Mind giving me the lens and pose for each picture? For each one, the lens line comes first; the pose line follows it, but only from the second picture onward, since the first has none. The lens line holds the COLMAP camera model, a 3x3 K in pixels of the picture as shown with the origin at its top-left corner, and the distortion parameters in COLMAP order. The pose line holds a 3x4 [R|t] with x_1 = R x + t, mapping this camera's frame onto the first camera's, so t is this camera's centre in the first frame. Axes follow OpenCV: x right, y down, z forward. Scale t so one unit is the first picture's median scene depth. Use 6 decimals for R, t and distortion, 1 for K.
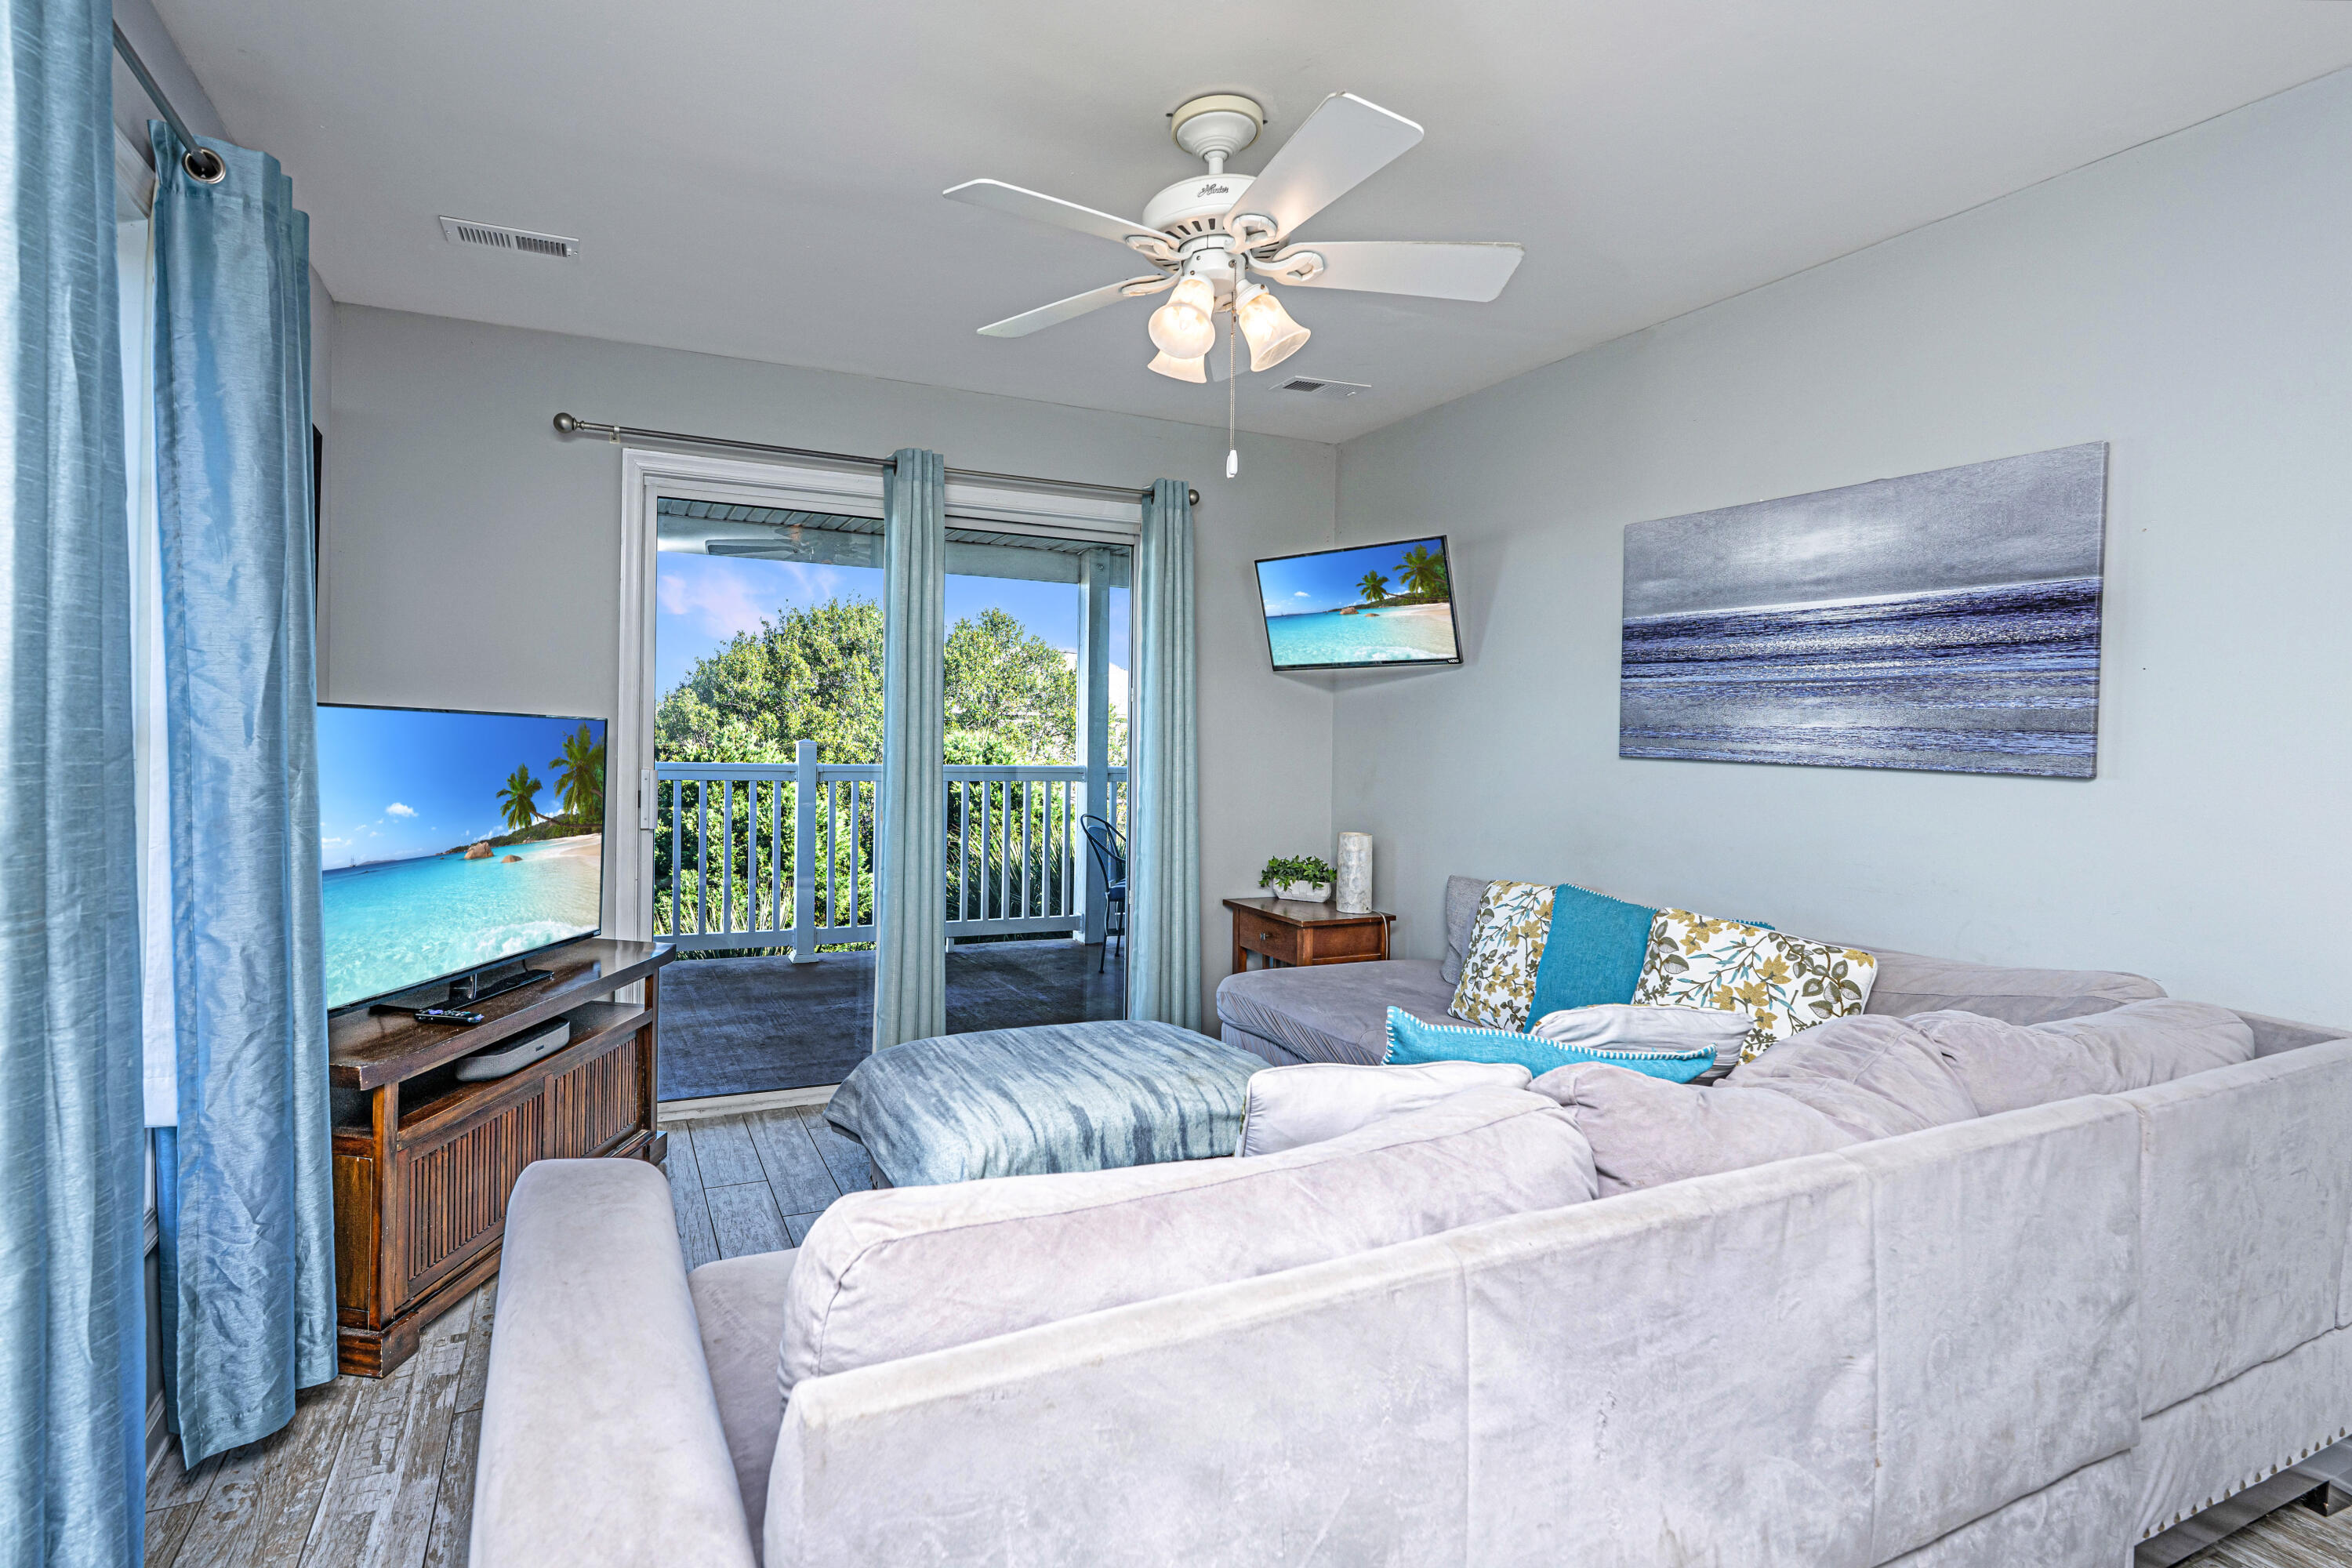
lens RADIAL K [[1065.5, 0, 982.5], [0, 1065.5, 732.3], [0, 0, 1]] dist [0.002931, 0.000636]
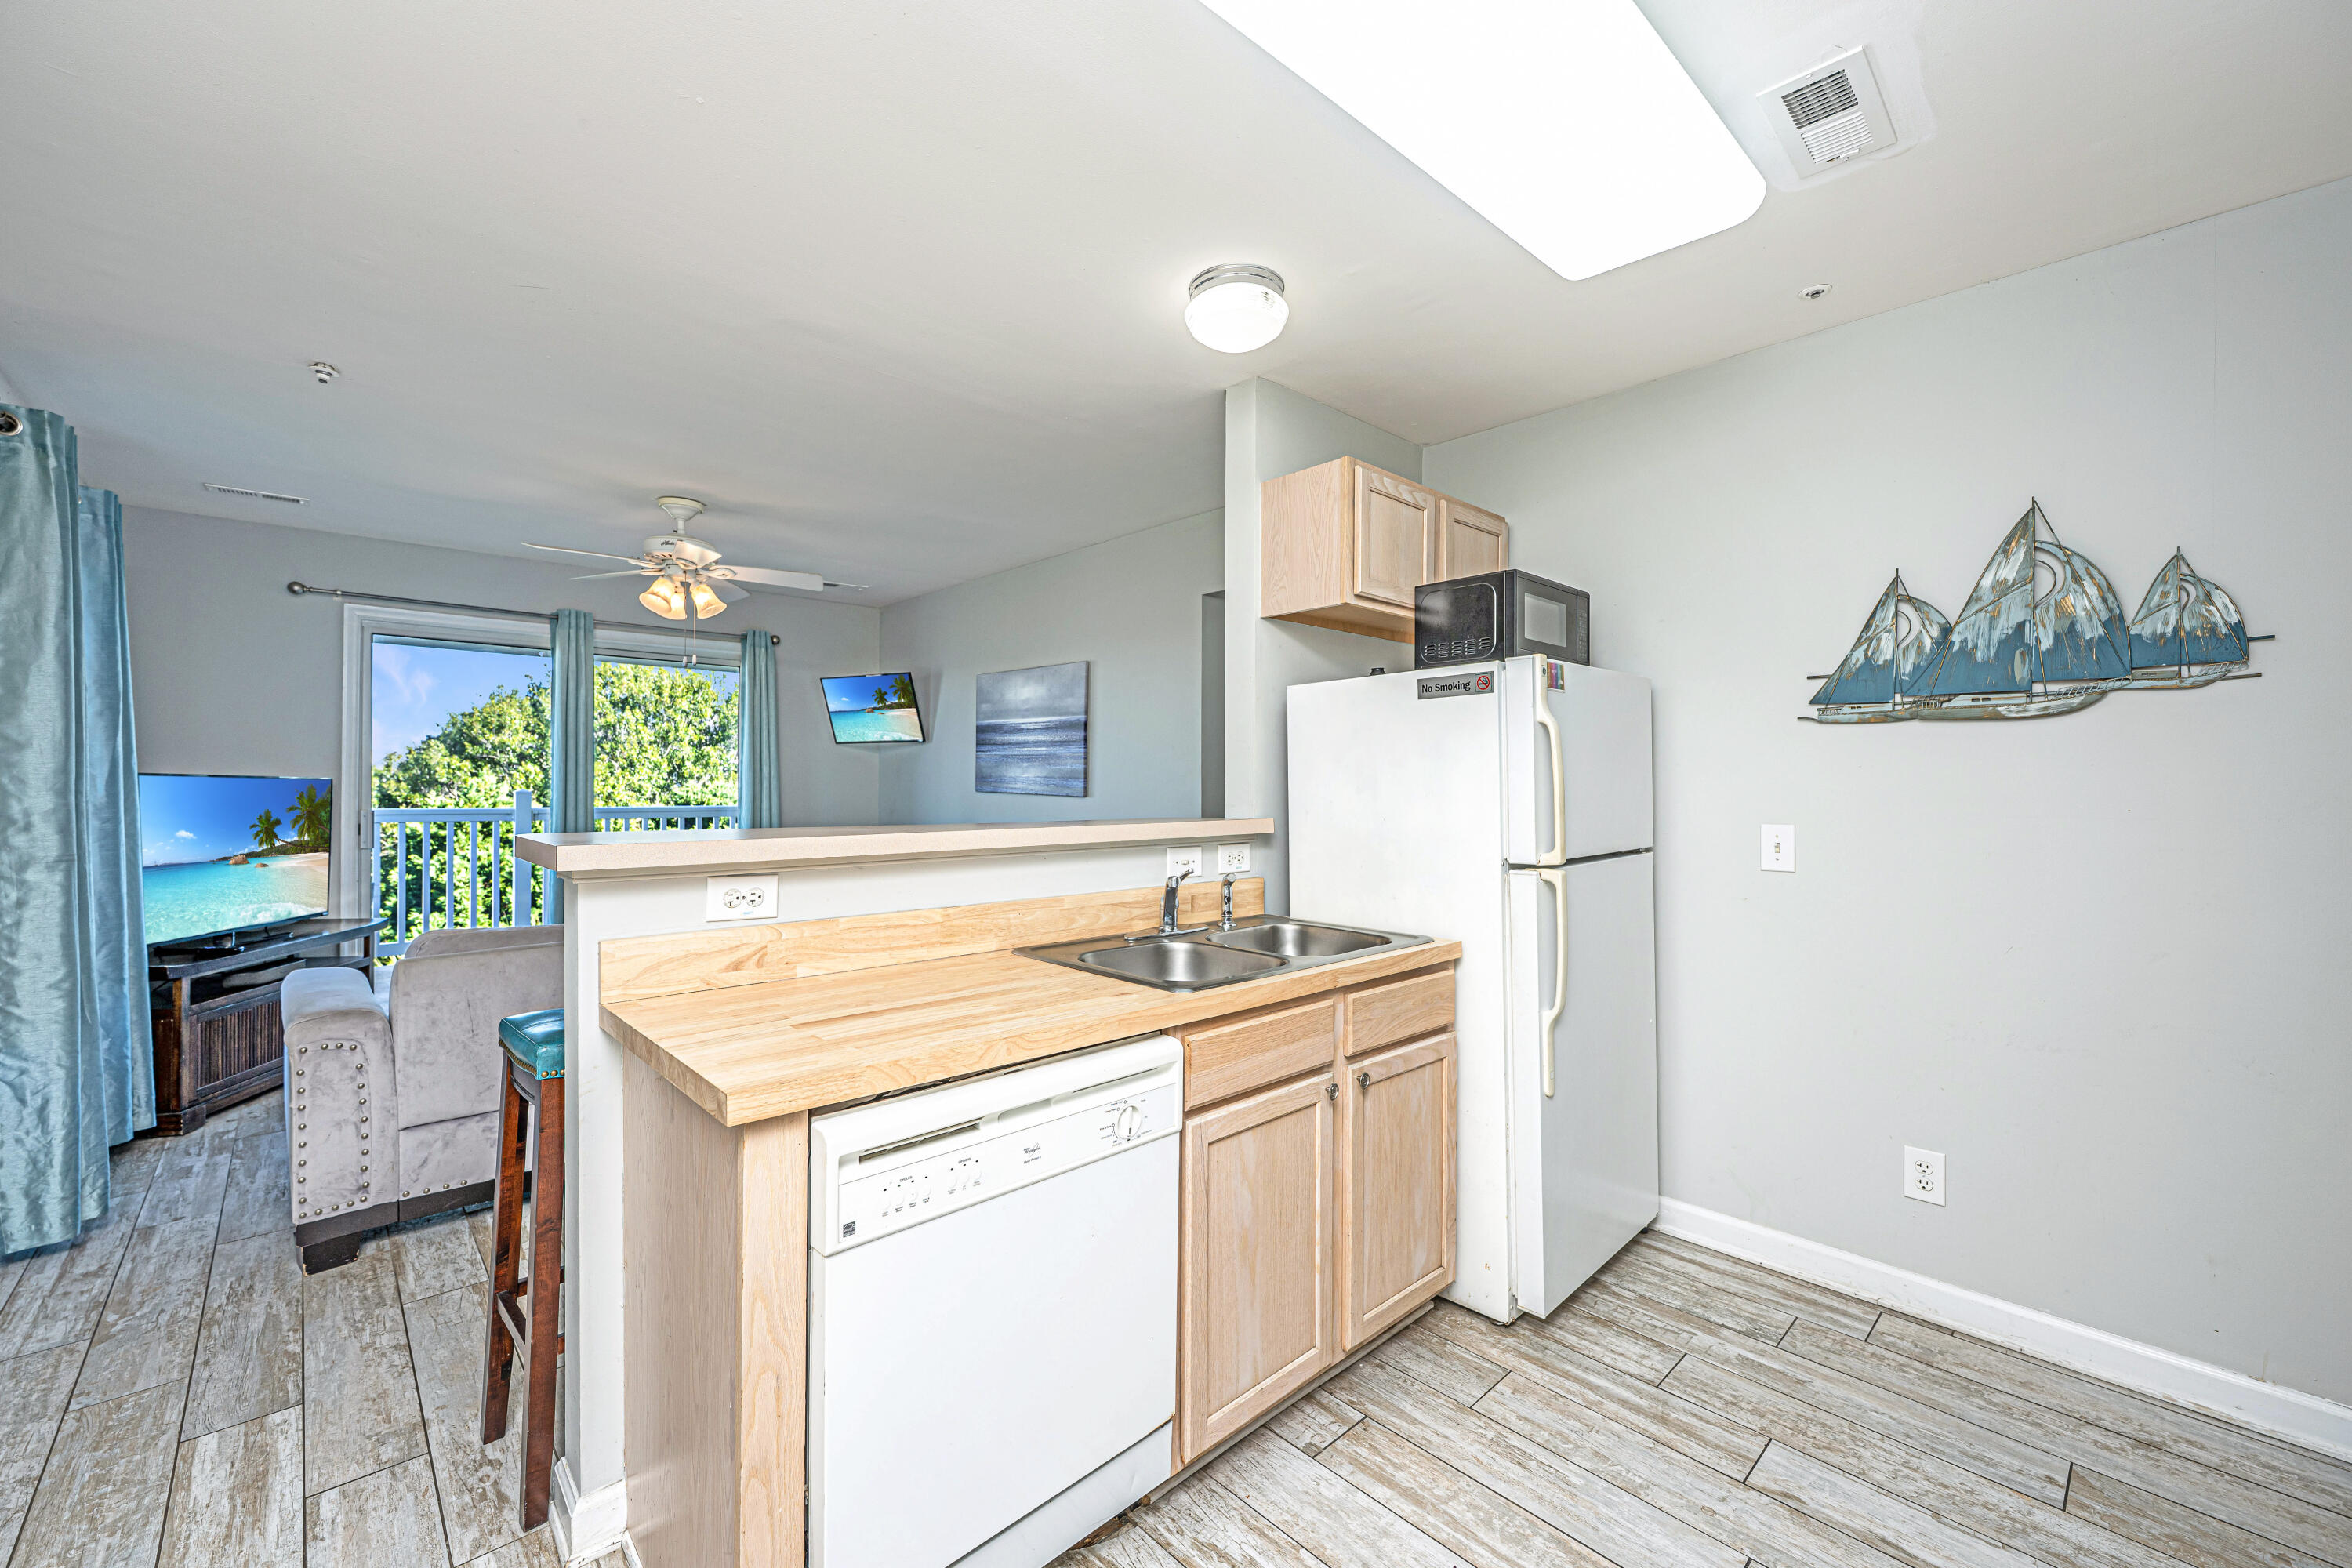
lens RADIAL K [[950.5, 0, 1166.1], [0, 950.5, 759.7], [0, 0, 1]] dist [0.001092, 0.000359]
pose [[0.928324, -0.006203, 0.371720, 0.318456], [0.013031, 0.999789, -0.015861, -0.004391], [-0.371543, 0.019568, 0.928209, -0.905258]]
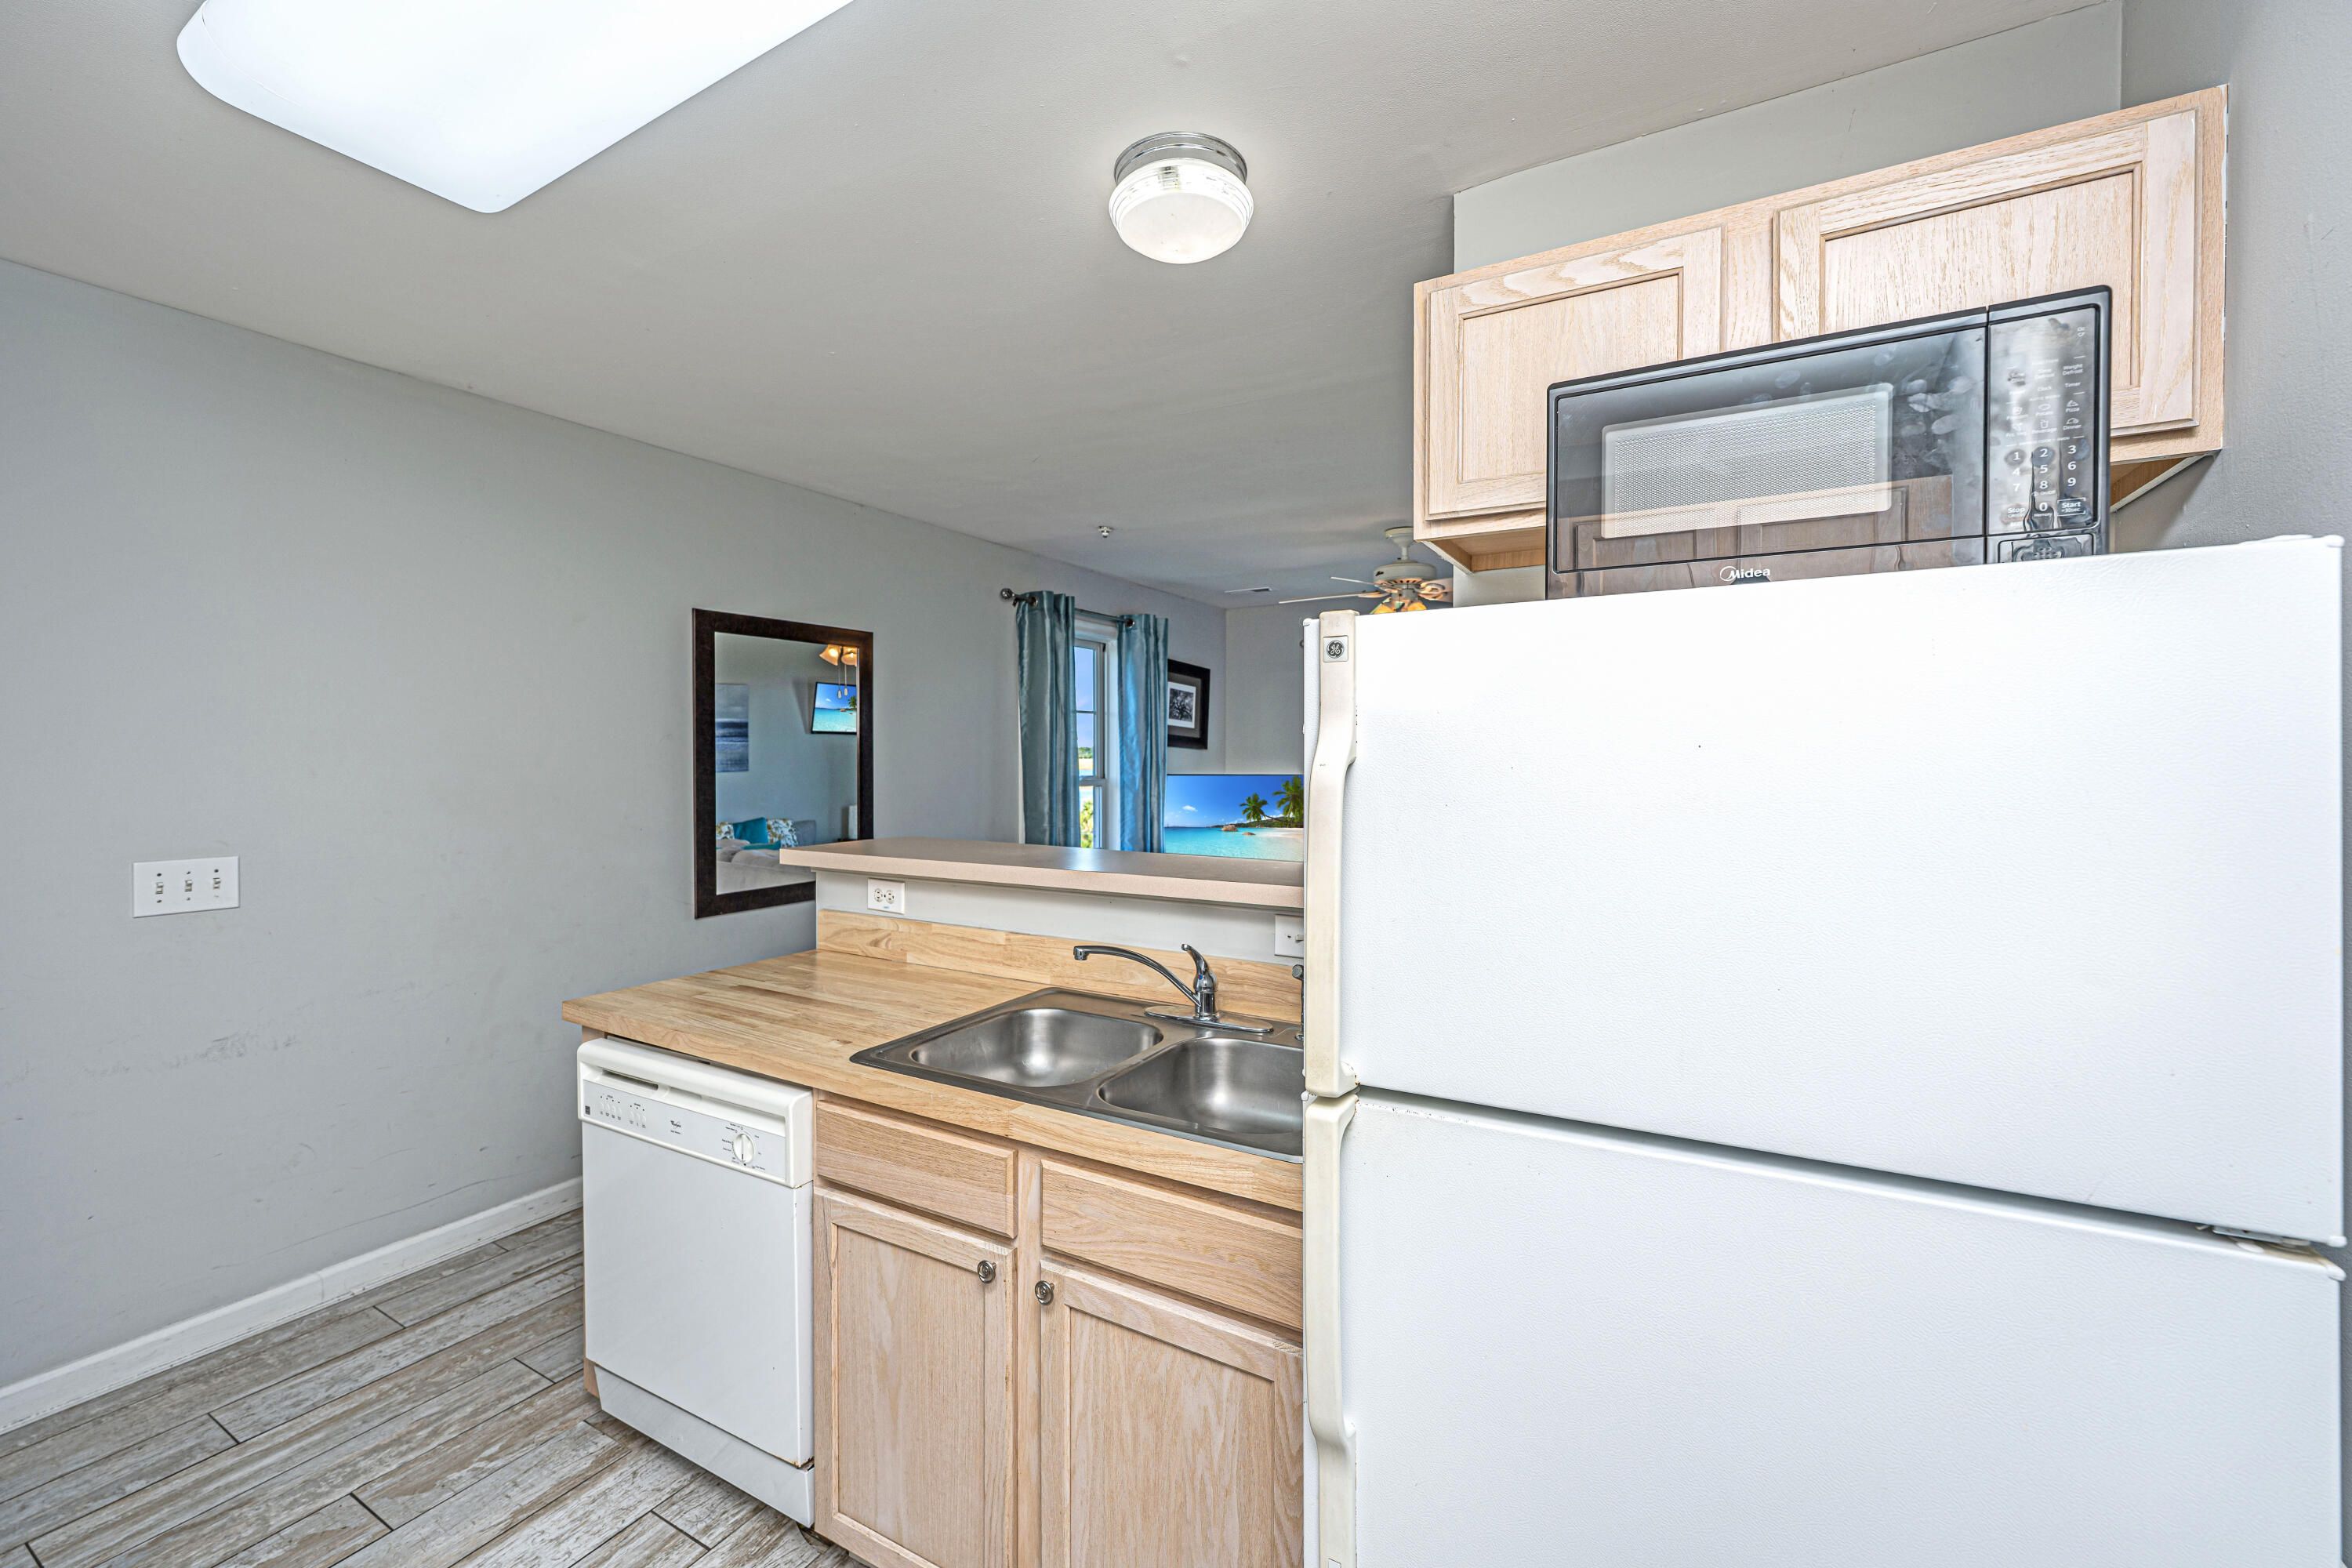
lens RADIAL K [[950.5, 0, 1166.1], [0, 950.5, 759.7], [0, 0, 1]] dist [0.001092, 0.000359]
pose [[0.640569, -0.004832, -0.767885, 1.141589], [0.005032, 0.999985, -0.002095, -0.047141], [0.767884, -0.002522, 0.640584, -0.558955]]
